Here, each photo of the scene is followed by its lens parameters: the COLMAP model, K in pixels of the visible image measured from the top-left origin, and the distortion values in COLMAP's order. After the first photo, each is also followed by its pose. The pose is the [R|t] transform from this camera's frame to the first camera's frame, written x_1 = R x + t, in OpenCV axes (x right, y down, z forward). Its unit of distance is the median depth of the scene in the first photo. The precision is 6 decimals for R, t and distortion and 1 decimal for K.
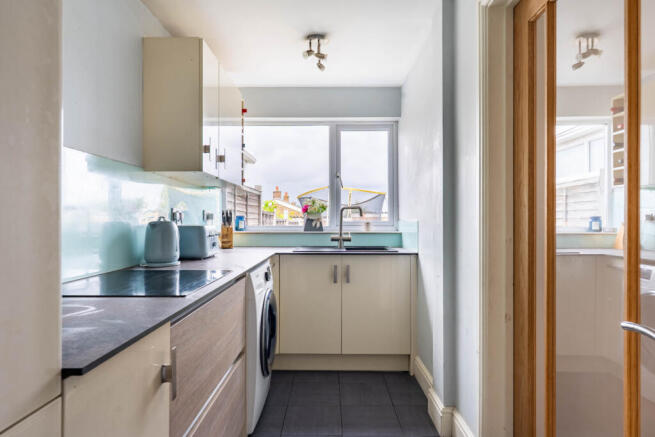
lens RADIAL K [[377.6, 0, 327.5], [0, 377.6, 218.5], [0, 0, 1]] dist [0.001010, 0.000094]
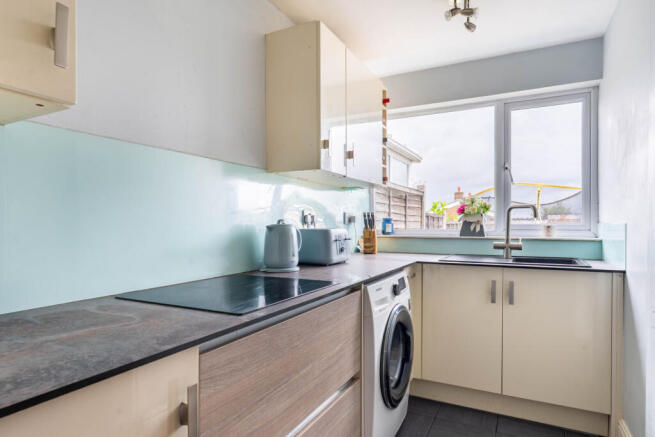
lens RADIAL K [[378.0, 0, 327.3], [0, 378.0, 228.4], [0, 0, 1]] dist [-0.000463, -0.000002]
pose [[0.890123, 0.004455, -0.455698, 0.065859], [0.003947, 0.999839, 0.017485, 0.000786], [0.455702, -0.017362, 0.889963, 0.137438]]
